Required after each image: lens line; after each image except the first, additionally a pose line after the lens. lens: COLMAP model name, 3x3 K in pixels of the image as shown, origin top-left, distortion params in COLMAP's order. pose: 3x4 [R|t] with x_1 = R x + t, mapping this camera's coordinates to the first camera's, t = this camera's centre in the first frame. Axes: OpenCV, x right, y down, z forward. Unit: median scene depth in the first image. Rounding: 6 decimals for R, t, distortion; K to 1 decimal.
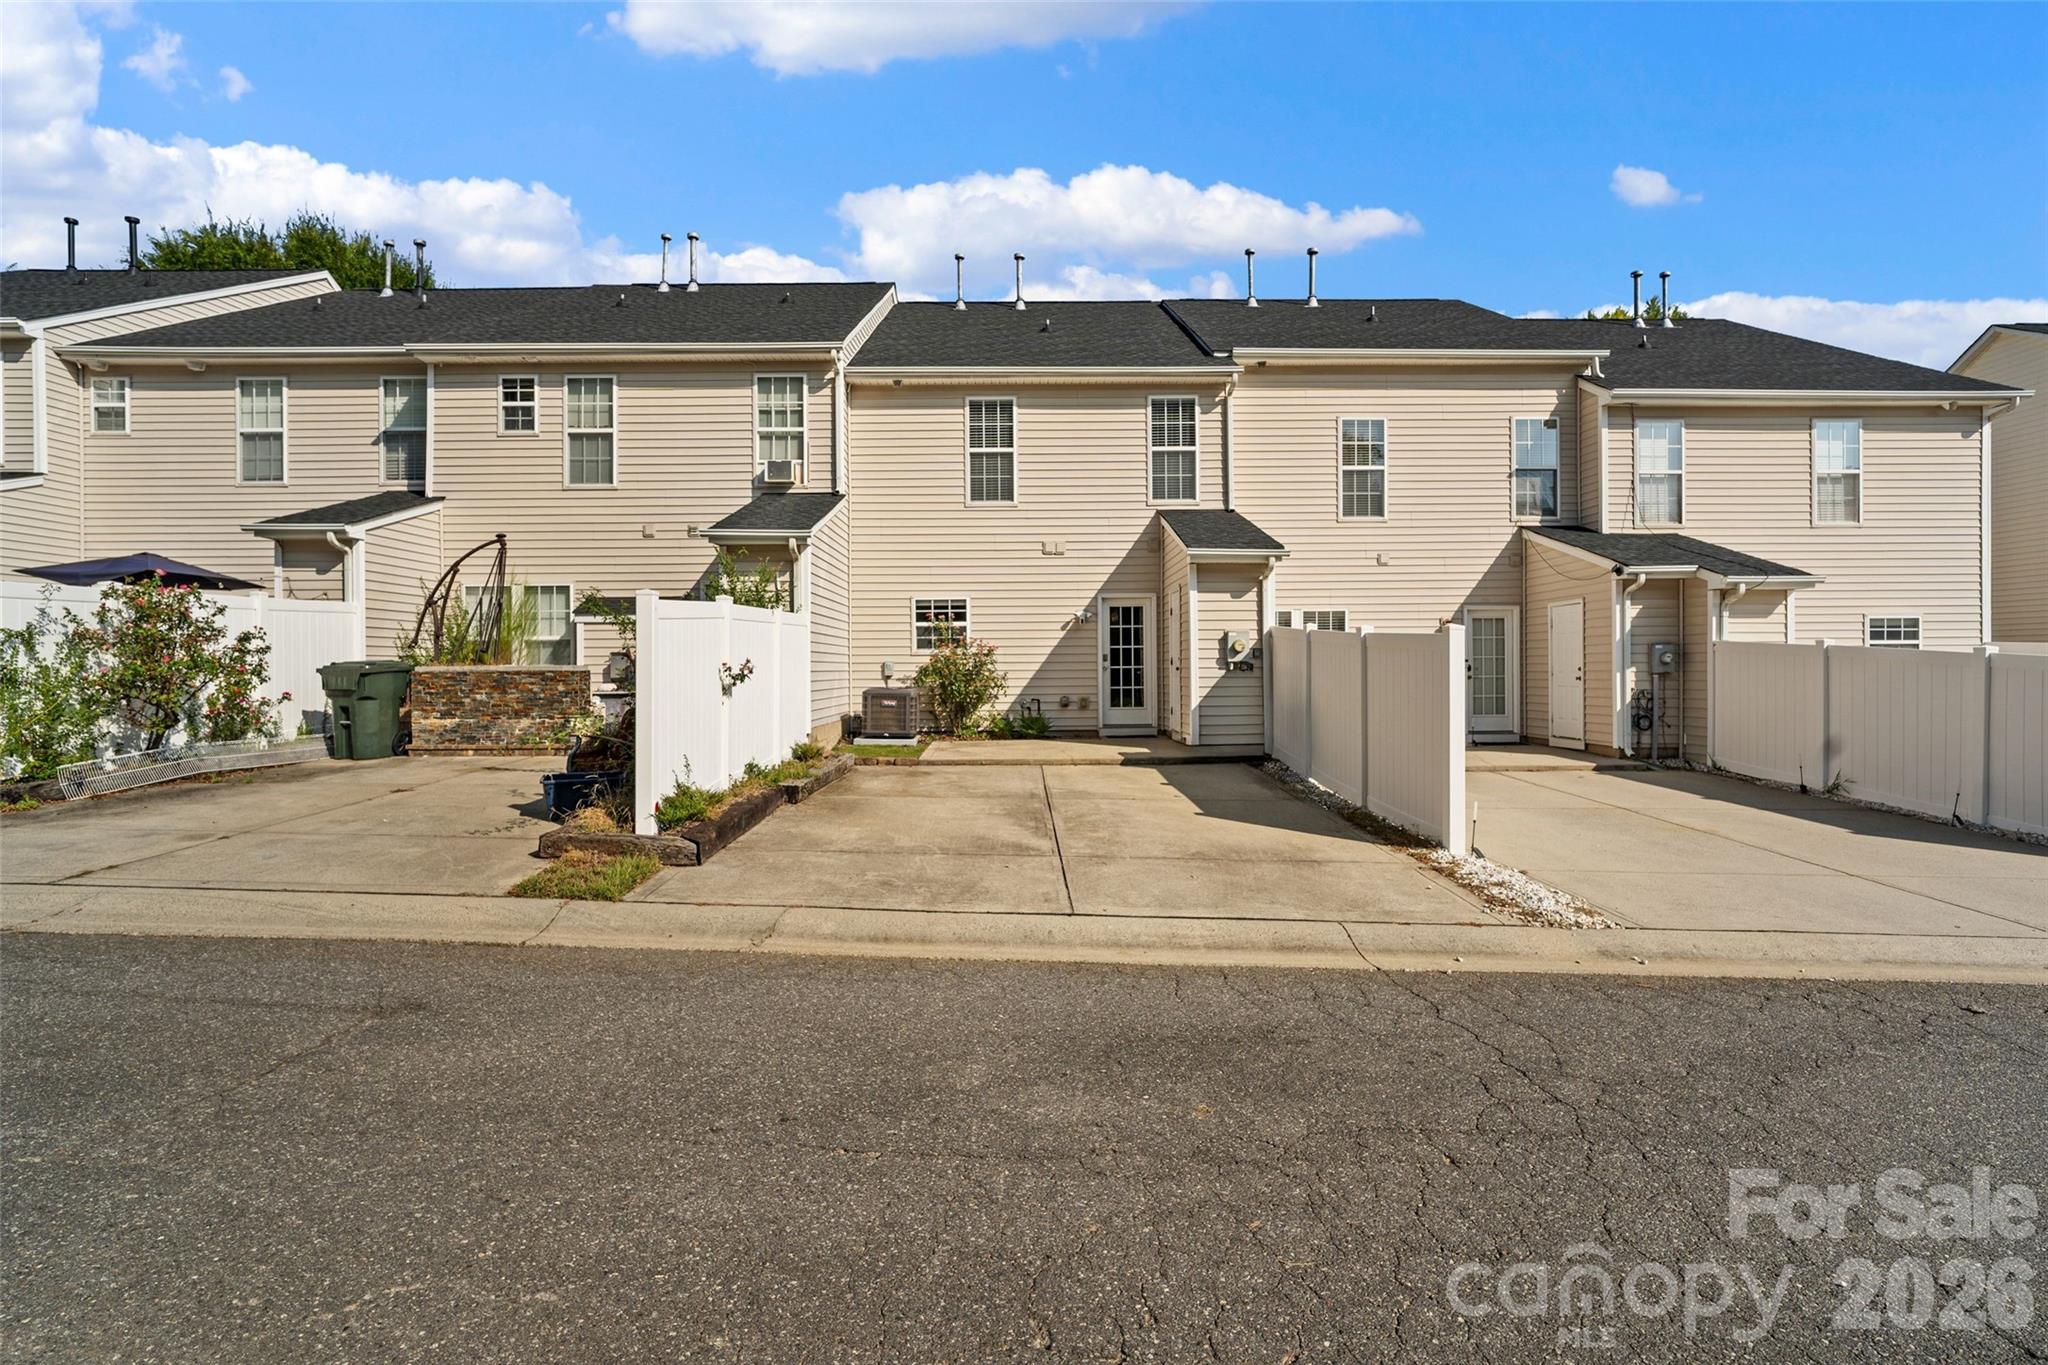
lens RADIAL K [[1016.0, 0, 1092.1], [0, 1016.0, 680.1], [0, 0, 1]] dist [-0.016458, 0.007273]
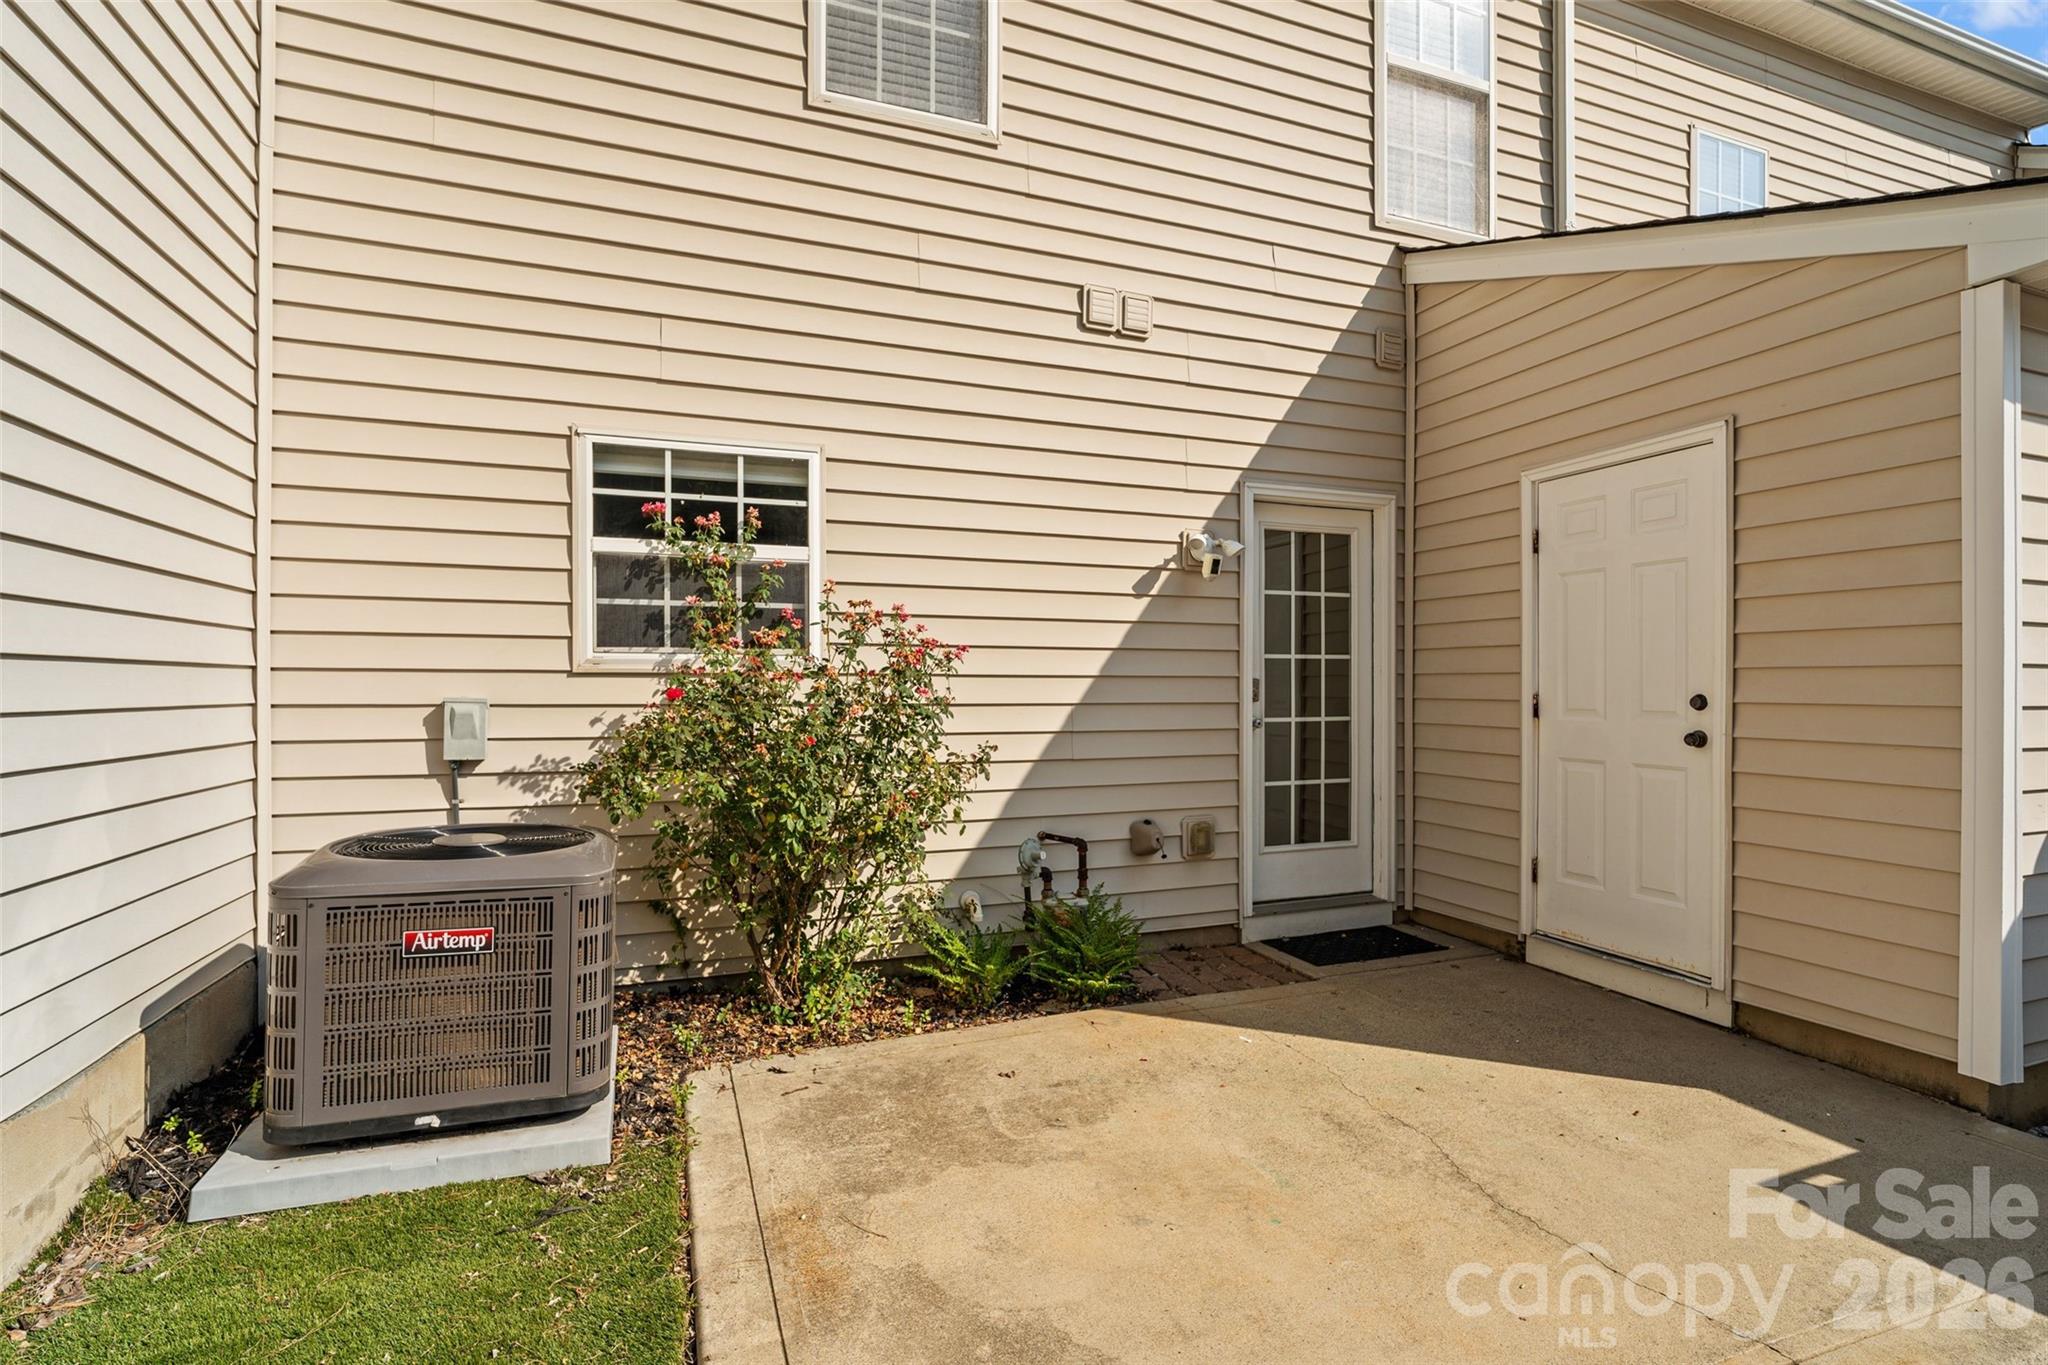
lens RADIAL K [[1016.0, 0, 1092.1], [0, 1016.0, 680.1], [0, 0, 1]] dist [-0.016458, 0.007273]
pose [[0.945490, 0.010602, 0.325480, -0.140253], [-0.002170, 0.999653, -0.026260, -0.017090], [-0.325645, 0.024123, 0.945184, 0.740127]]
